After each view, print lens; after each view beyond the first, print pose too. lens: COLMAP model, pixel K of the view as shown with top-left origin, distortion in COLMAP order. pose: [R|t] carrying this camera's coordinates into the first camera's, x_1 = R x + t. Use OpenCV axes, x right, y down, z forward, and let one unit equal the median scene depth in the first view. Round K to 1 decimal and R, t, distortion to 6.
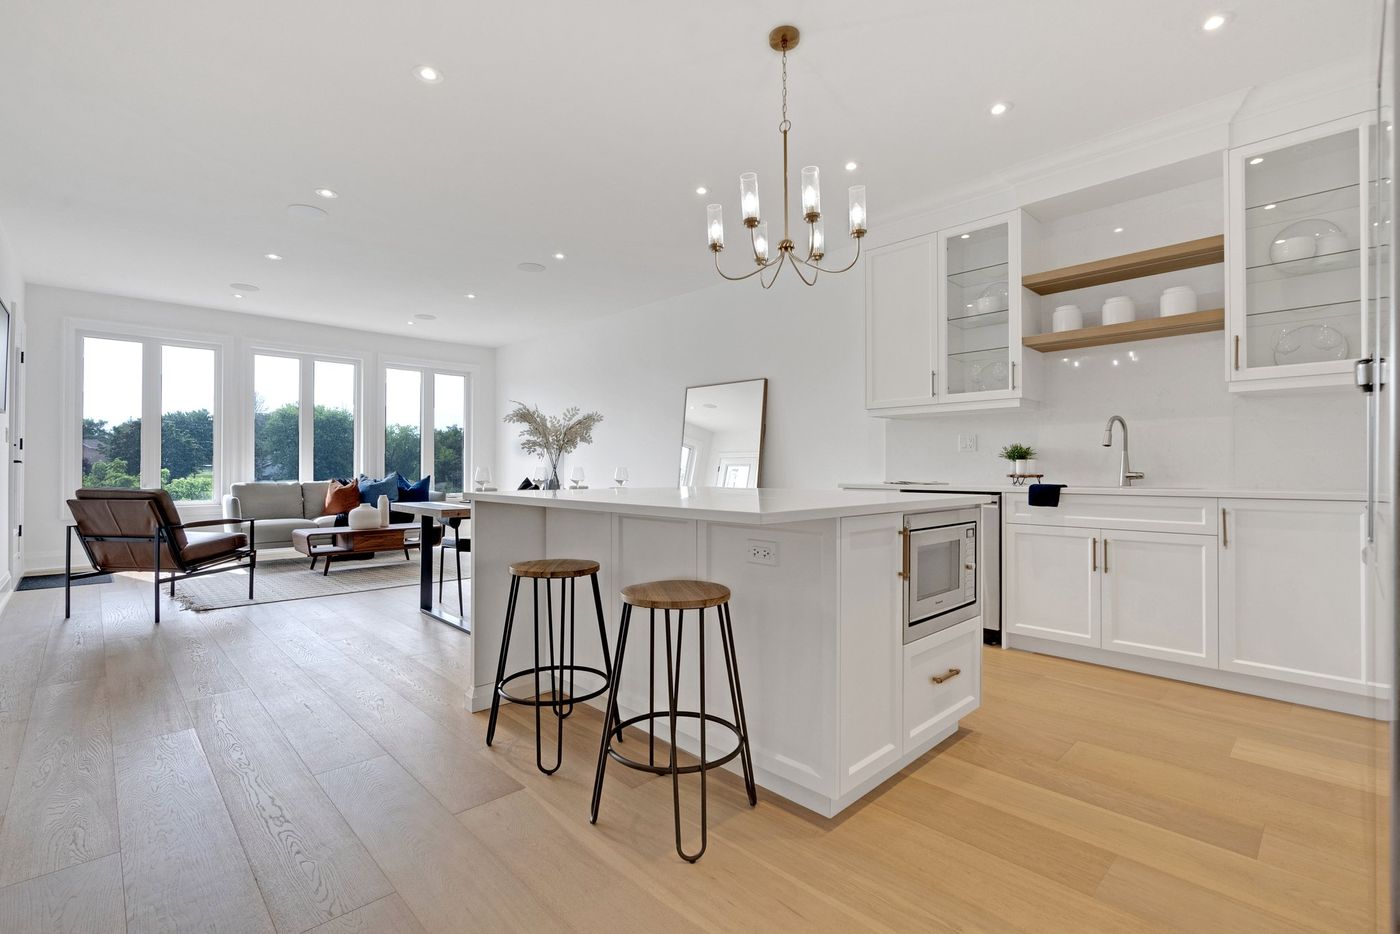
lens RADIAL K [[634.8, 0, 694.3], [0, 634.8, 464.0], [0, 0, 1]] dist [-0.007386, 0.001581]
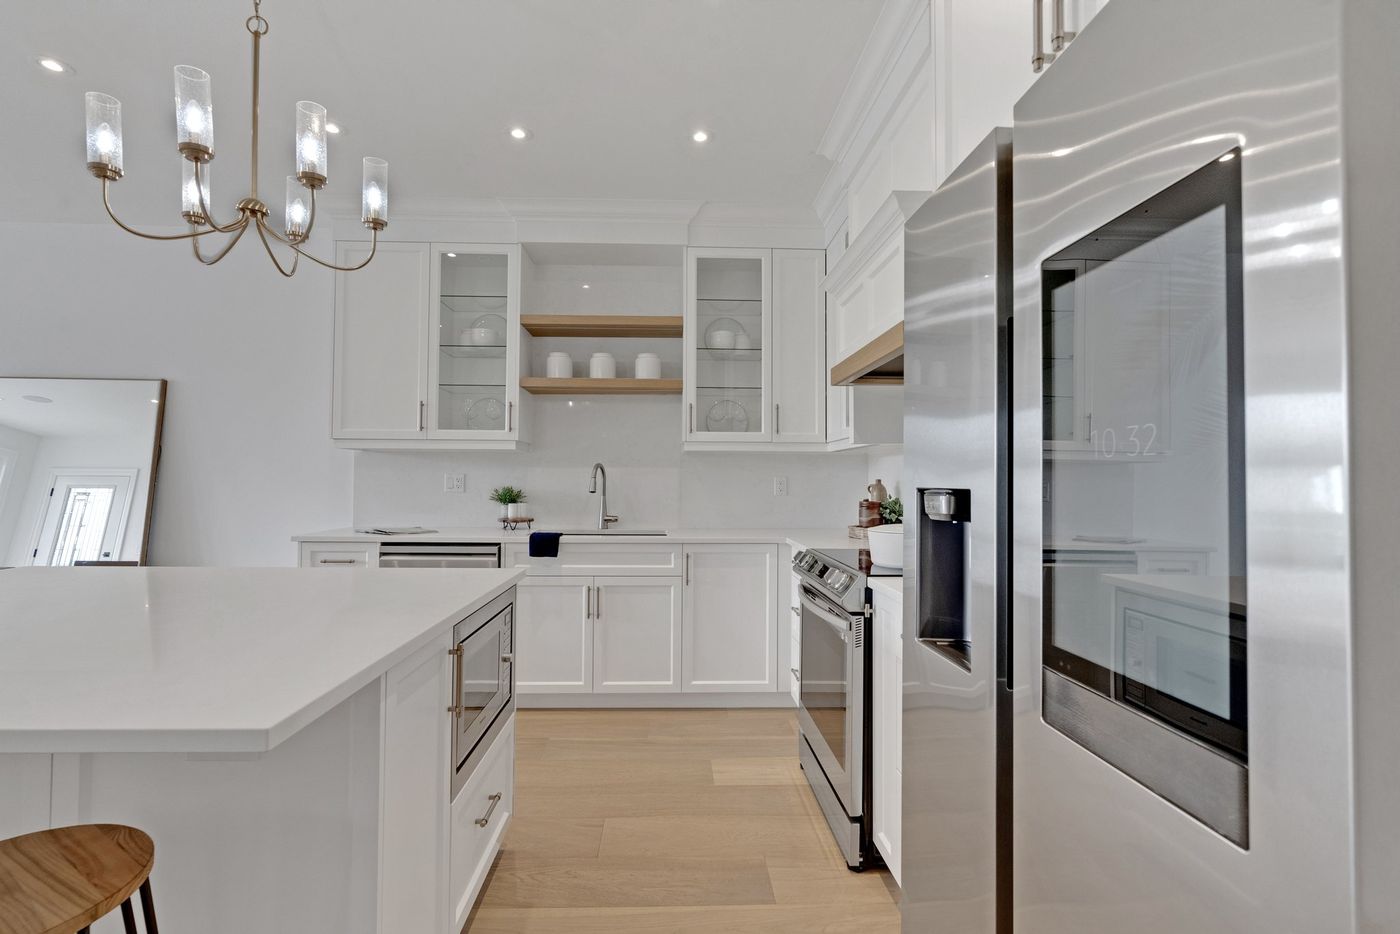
lens RADIAL K [[634.8, 0, 695.3], [0, 634.8, 466.6], [0, 0, 1]] dist [-0.007386, 0.001581]
pose [[0.665989, 0.022318, 0.745627, -0.024179], [-0.012526, 0.999746, -0.018737, -0.061506], [-0.745856, 0.003139, 0.666100, 0.194244]]
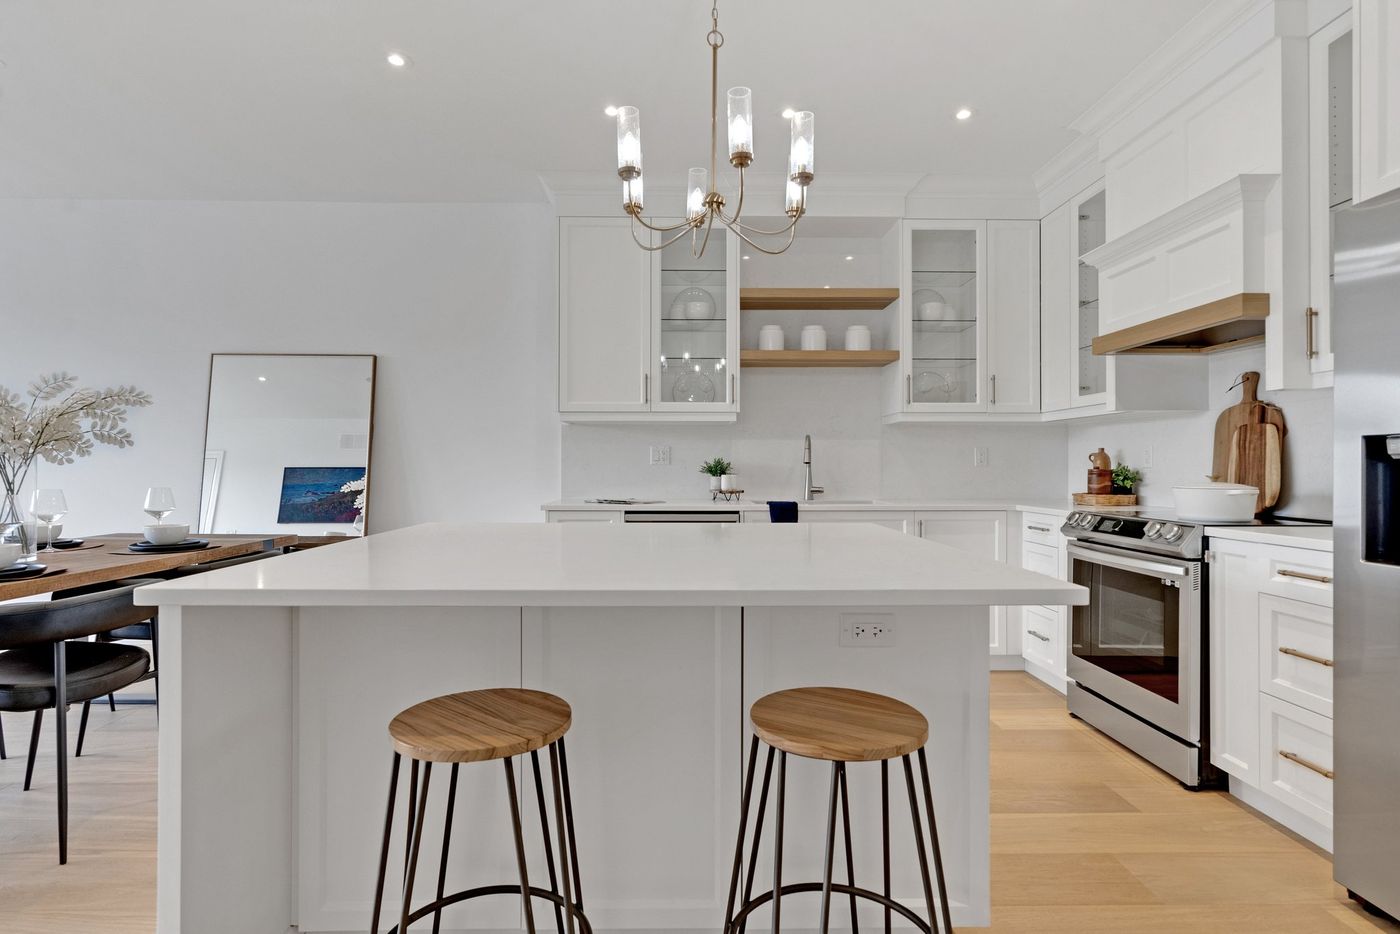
lens RADIAL K [[697.8, 0, 700.5], [0, 697.8, 465.7], [0, 0, 1]] dist [-0.008056, 0.001414]
pose [[0.683202, 0.002231, 0.730226, -0.377442], [-0.006669, 0.999973, 0.003183, -0.030995], [-0.730199, -0.007044, 0.683198, 0.373333]]
